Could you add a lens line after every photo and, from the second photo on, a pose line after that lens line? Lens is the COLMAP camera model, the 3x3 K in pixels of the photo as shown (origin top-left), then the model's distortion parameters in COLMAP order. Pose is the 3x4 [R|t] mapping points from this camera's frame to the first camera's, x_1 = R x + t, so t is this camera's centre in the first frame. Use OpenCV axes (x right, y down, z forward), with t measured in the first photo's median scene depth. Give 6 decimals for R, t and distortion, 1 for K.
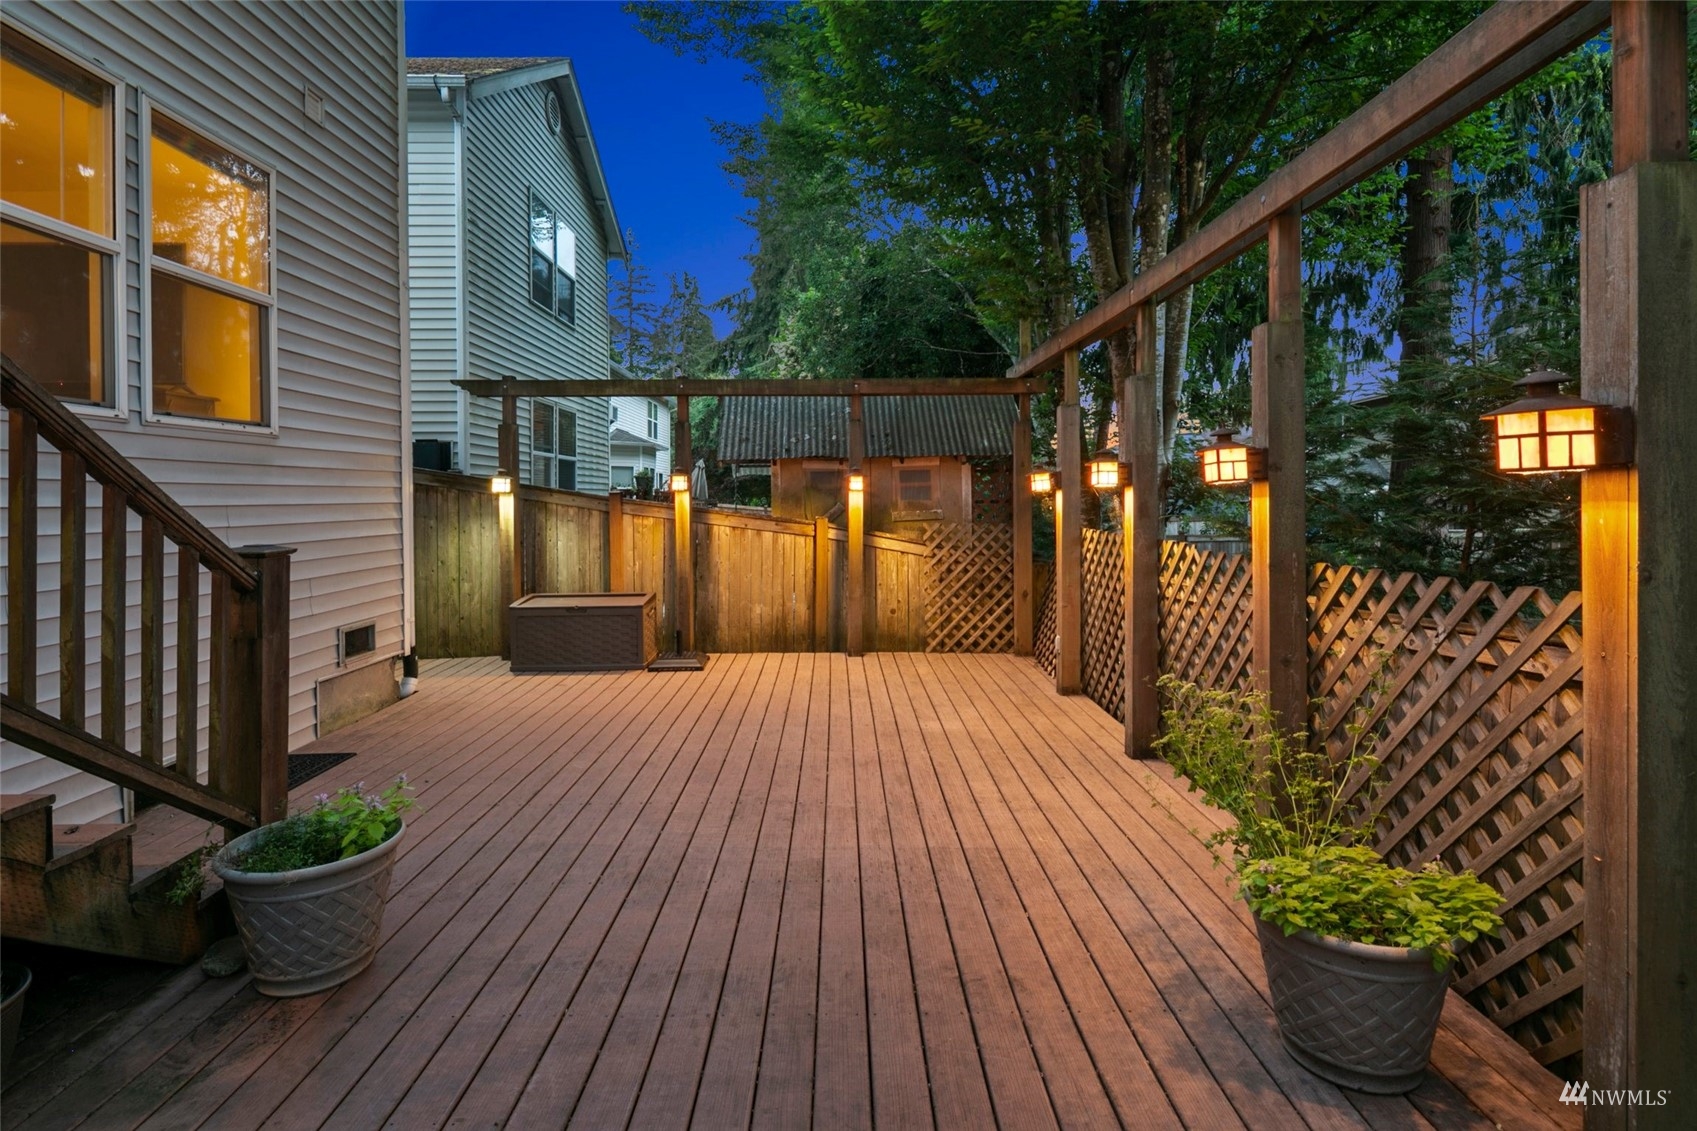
lens RADIAL K [[841.4, 0, 876.0], [0, 841.4, 517.3], [0, 0, 1]] dist [-0.006082, 0.000410]
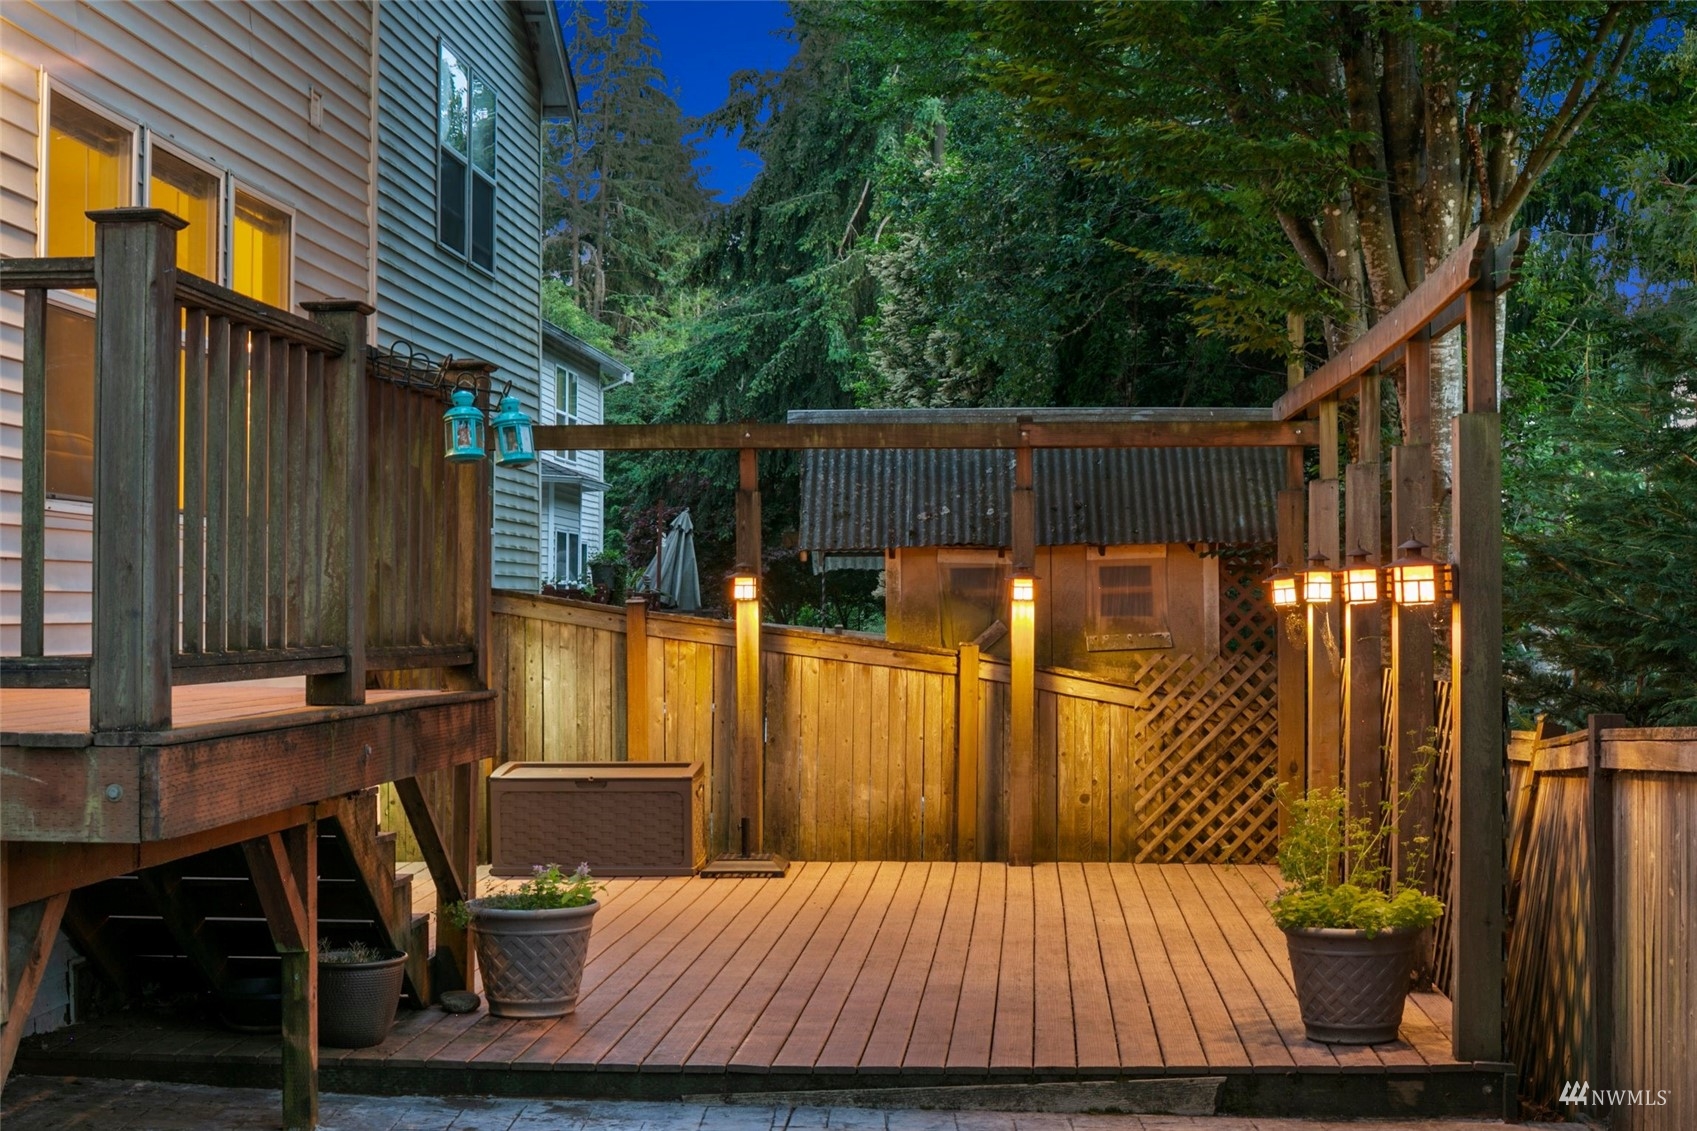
lens RADIAL K [[2400.8, 0, 850.8], [0, 2400.8, 564.6], [0, 0, 1]] dist [-0.039927, 0.000000]
pose [[0.992799, 0.001046, -0.119791, 0.060552], [-0.005763, 0.999221, -0.039037, 0.011423], [0.119657, 0.039446, 0.992031, -0.759037]]
